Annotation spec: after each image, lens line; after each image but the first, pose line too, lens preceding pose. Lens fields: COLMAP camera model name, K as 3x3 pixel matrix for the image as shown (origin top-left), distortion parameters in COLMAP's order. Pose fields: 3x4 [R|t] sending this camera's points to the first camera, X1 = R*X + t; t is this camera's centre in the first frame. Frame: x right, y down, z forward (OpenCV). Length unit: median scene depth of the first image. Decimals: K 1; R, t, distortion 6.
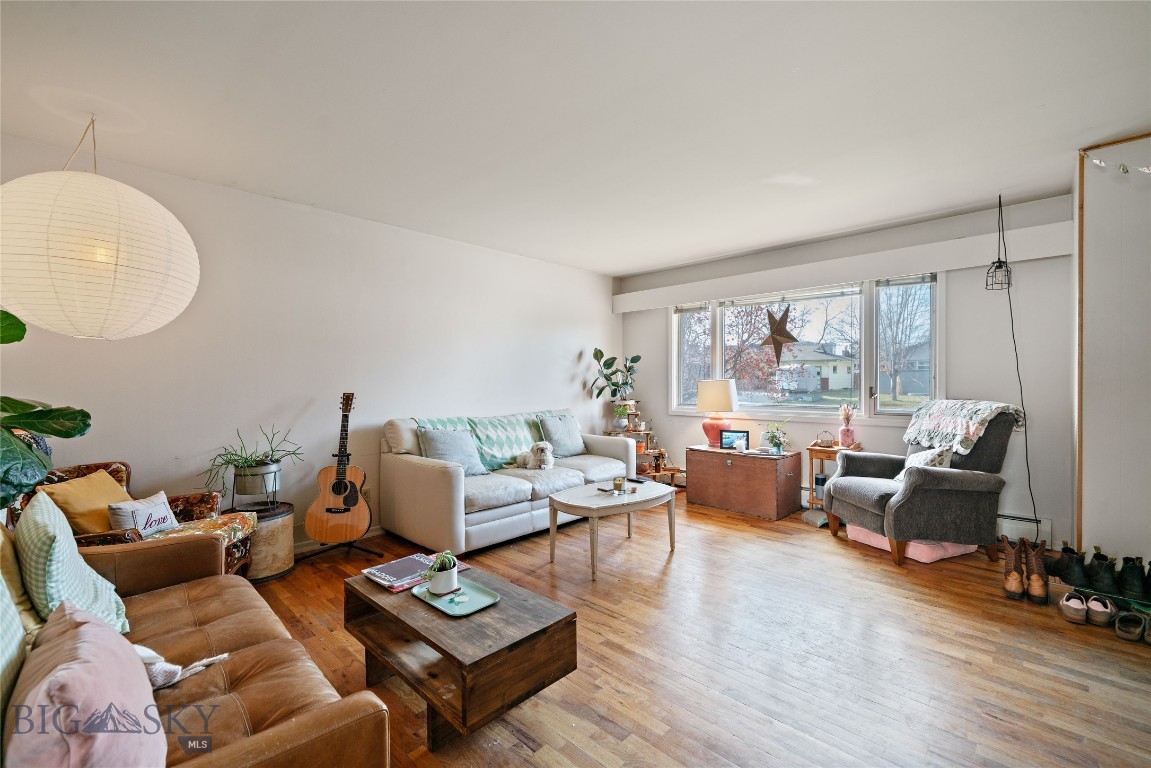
lens RADIAL K [[493.1, 0, 576.1], [0, 493.1, 387.1], [0, 0, 1]] dist [0.000328, 0.000660]
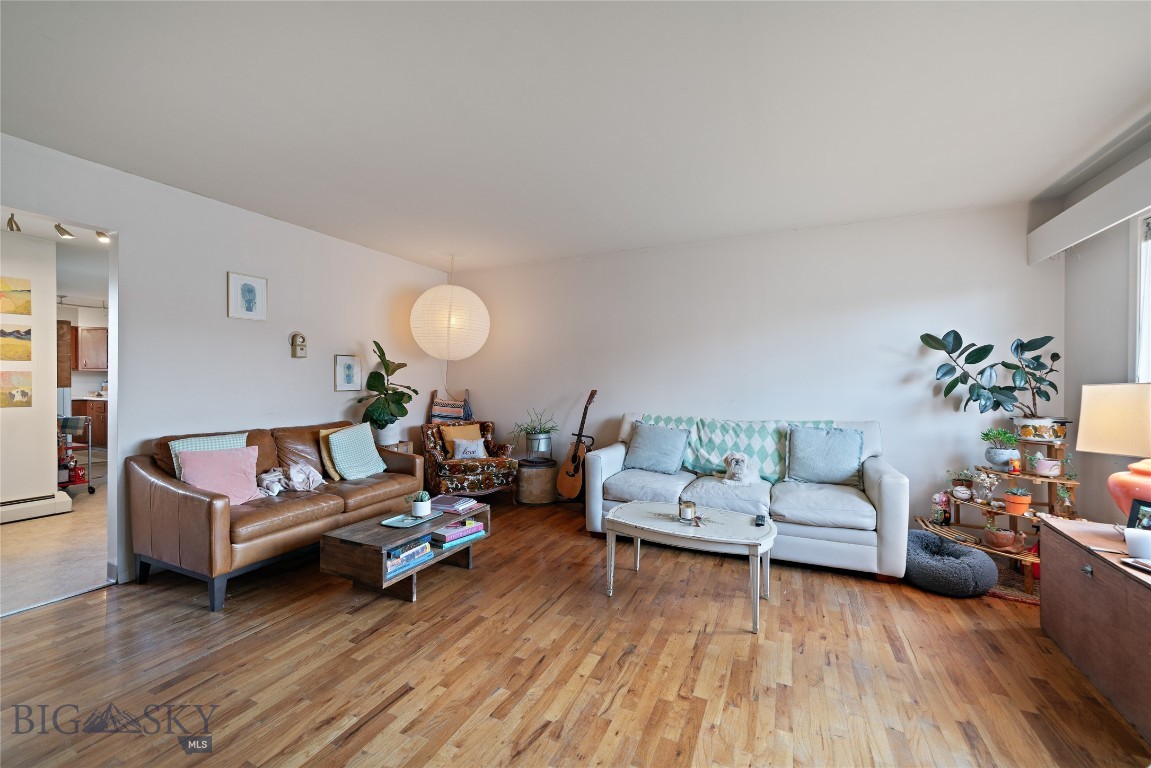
lens RADIAL K [[472.4, 0, 569.1], [0, 472.4, 385.5], [0, 0, 1]] dist [0.000169, 0.000214]
pose [[0.313125, 0.014107, -0.949607, 0.687571], [-0.016822, 0.999815, 0.009306, -0.009547], [0.949563, 0.013060, 0.313304, 0.521688]]
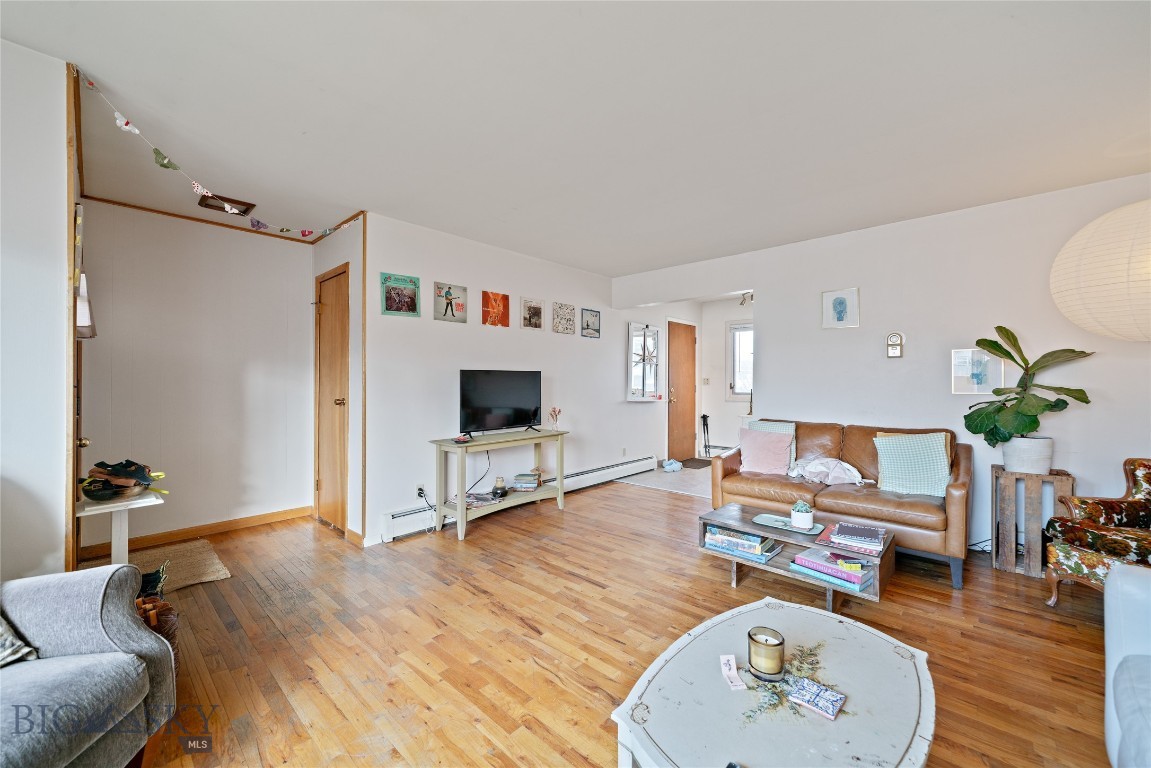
lens RADIAL K [[453.6, 0, 574.5], [0, 453.6, 382.4], [0, 0, 1]] dist [-0.000626, -0.000108]
pose [[-0.999957, 0.005469, -0.007533, 0.190487], [0.005361, 0.999884, 0.014285, -0.015596], [0.007610, 0.014244, -0.999870, 1.268688]]
